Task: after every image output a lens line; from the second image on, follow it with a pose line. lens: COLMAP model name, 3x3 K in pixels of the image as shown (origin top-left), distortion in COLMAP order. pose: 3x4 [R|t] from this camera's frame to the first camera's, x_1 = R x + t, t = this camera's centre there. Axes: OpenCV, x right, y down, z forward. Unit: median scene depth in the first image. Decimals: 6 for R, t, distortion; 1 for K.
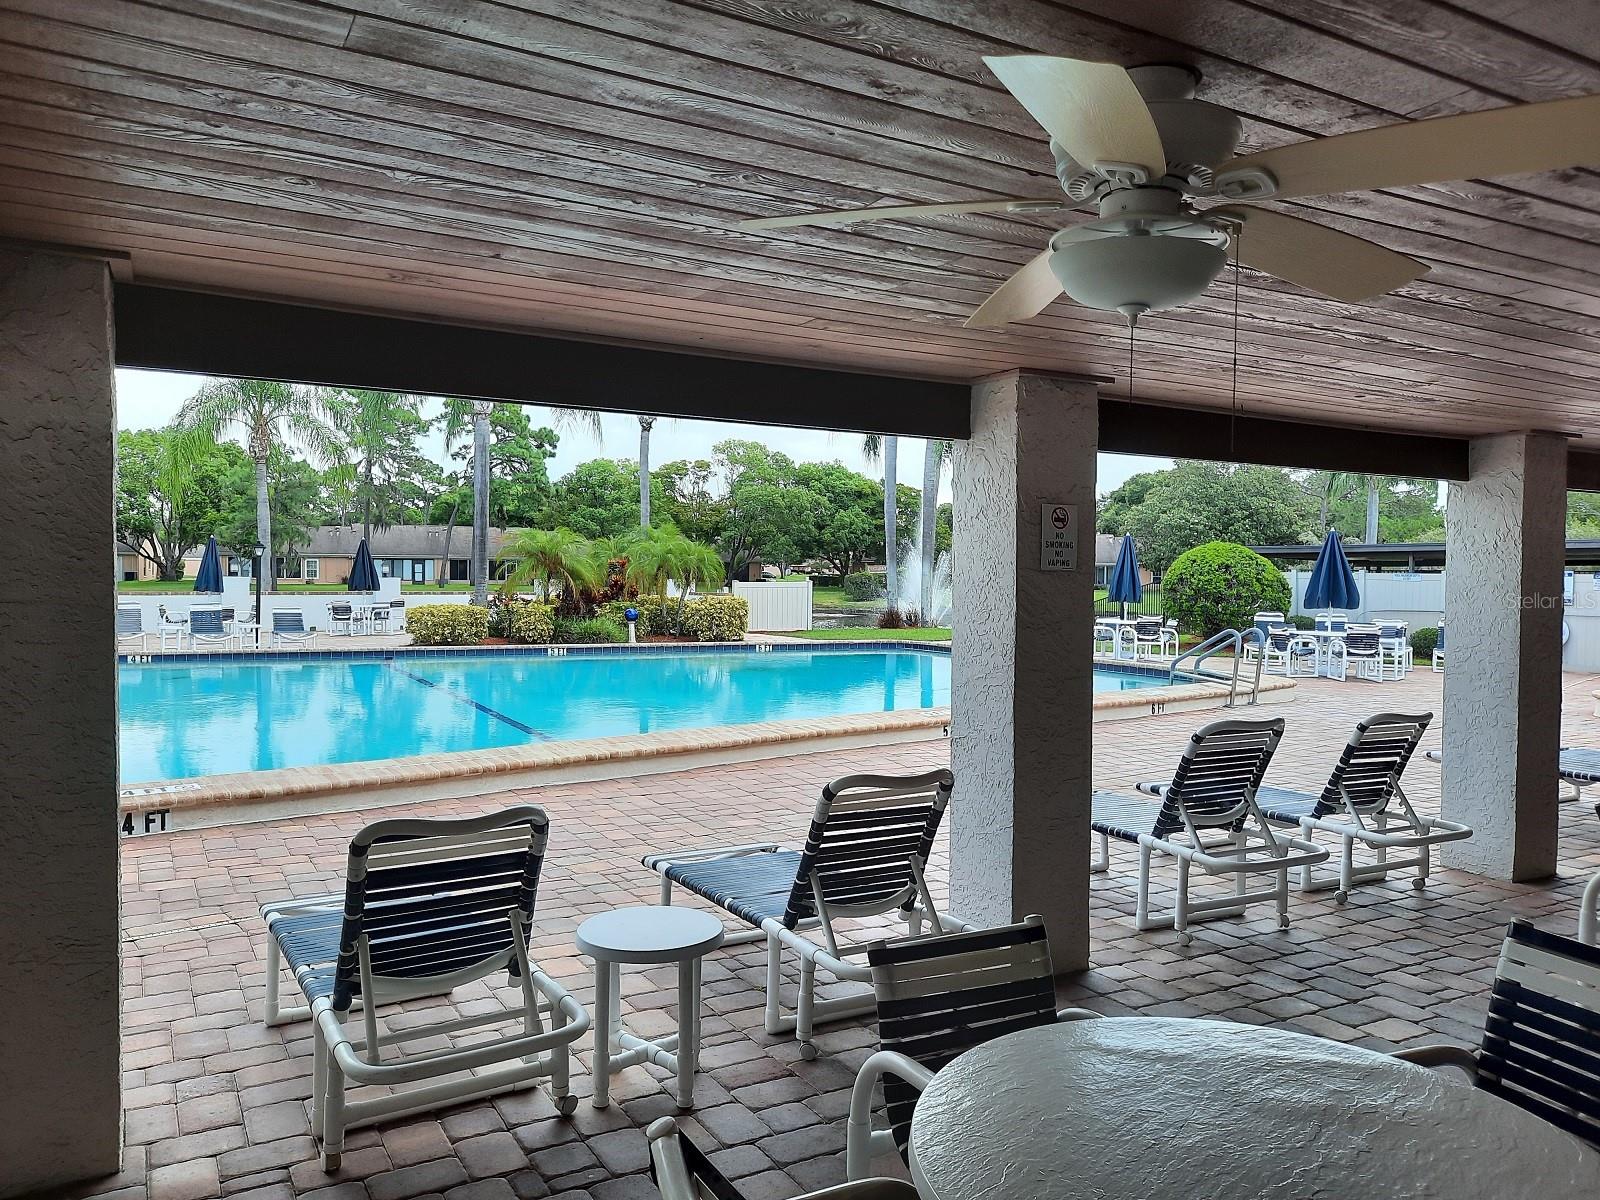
lens RADIAL K [[1199.5, 0, 800.0], [0, 1199.5, 600.0], [0, 0, 1]] dist [0.001794, -0.000122]
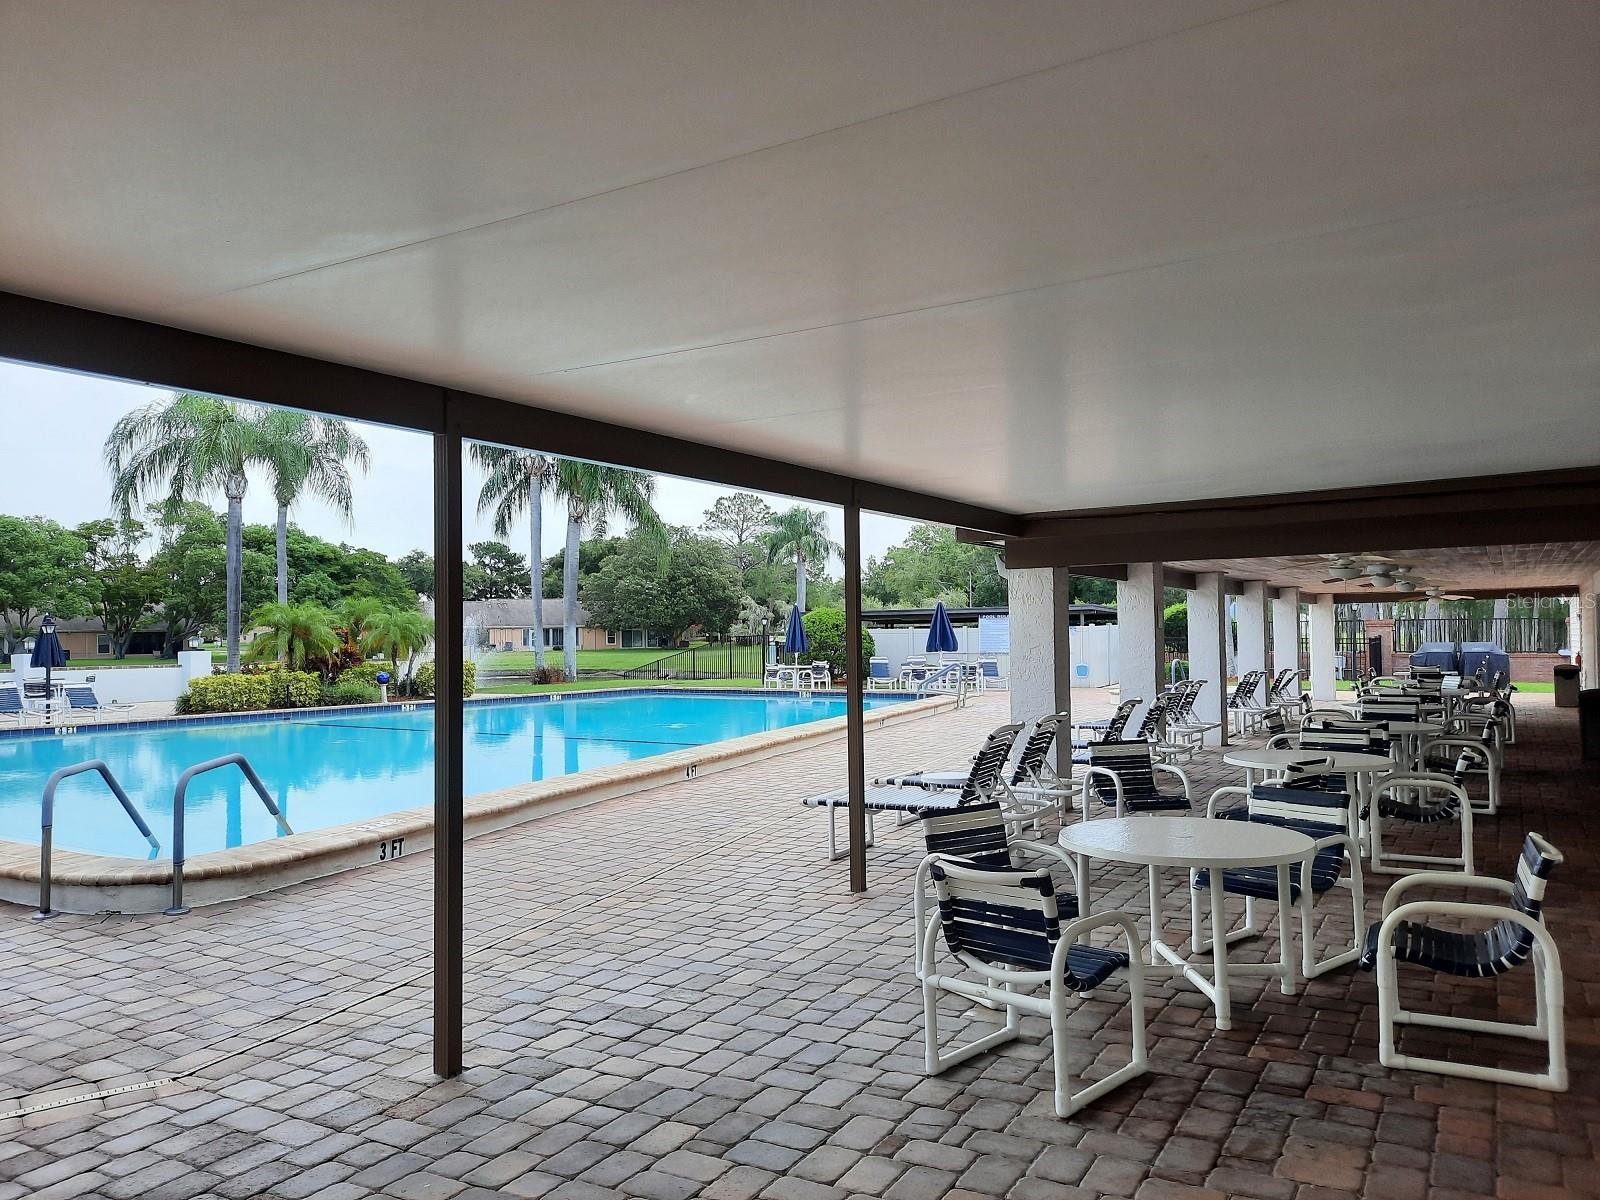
lens RADIAL K [[1169.3, 0, 800.0], [0, 1169.3, 600.0], [0, 0, 1]] dist [0.027675, -0.000943]
pose [[0.876029, -0.004260, 0.482239, -0.322917], [0.029521, 0.998559, -0.044805, 0.001326], [-0.481354, 0.053487, 0.874893, -0.120996]]
